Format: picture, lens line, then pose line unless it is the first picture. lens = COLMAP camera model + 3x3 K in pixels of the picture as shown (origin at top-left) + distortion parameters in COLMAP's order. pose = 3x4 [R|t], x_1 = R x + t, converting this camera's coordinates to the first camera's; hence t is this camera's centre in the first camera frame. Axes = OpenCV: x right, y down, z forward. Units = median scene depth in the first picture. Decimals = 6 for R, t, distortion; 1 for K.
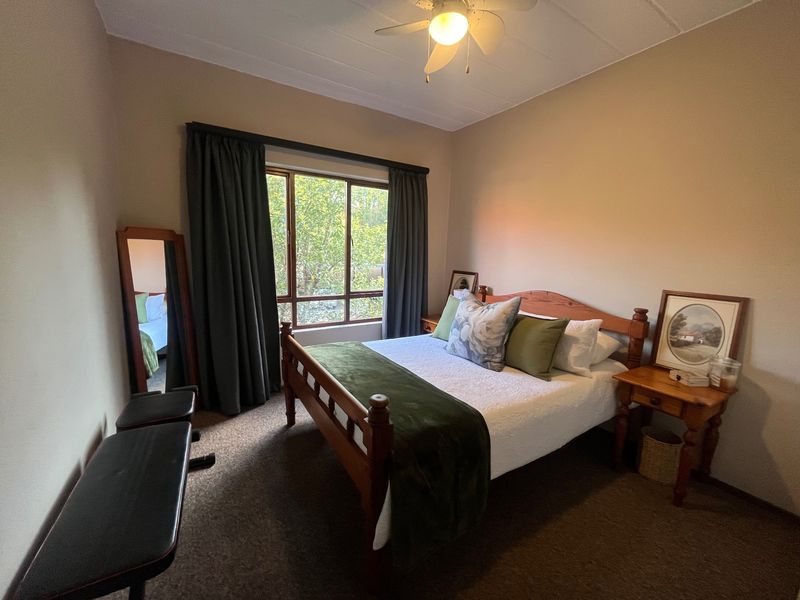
lens RADIAL K [[324.2, 0, 398.7], [0, 324.2, 305.2], [0, 0, 1]] dist [-0.002456, 0.000166]
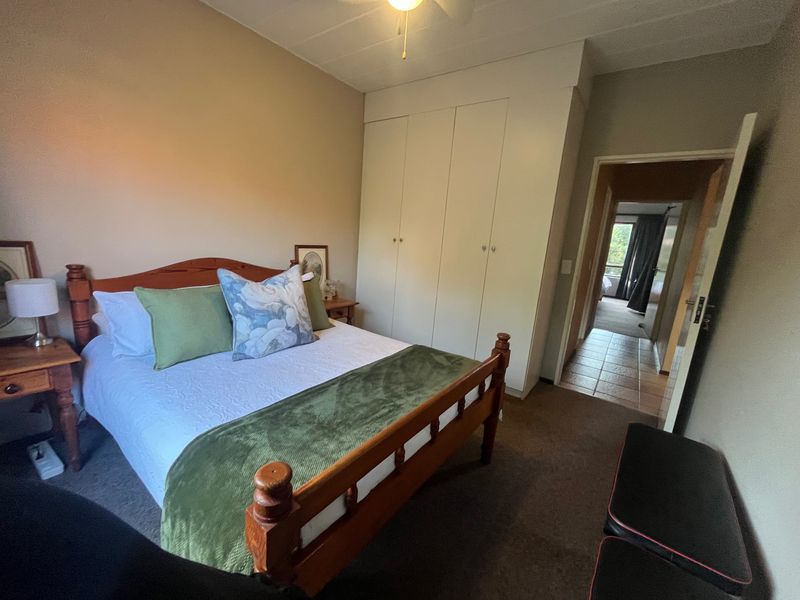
lens RADIAL K [[324.2, 0, 401.3], [0, 324.2, 298.0], [0, 0, 1]] dist [-0.002456, 0.000166]
pose [[-0.347966, -0.241224, 0.905942, -0.659803], [0.068176, 0.957261, 0.281075, -0.185050], [-0.935025, 0.159567, -0.316649, 1.018169]]
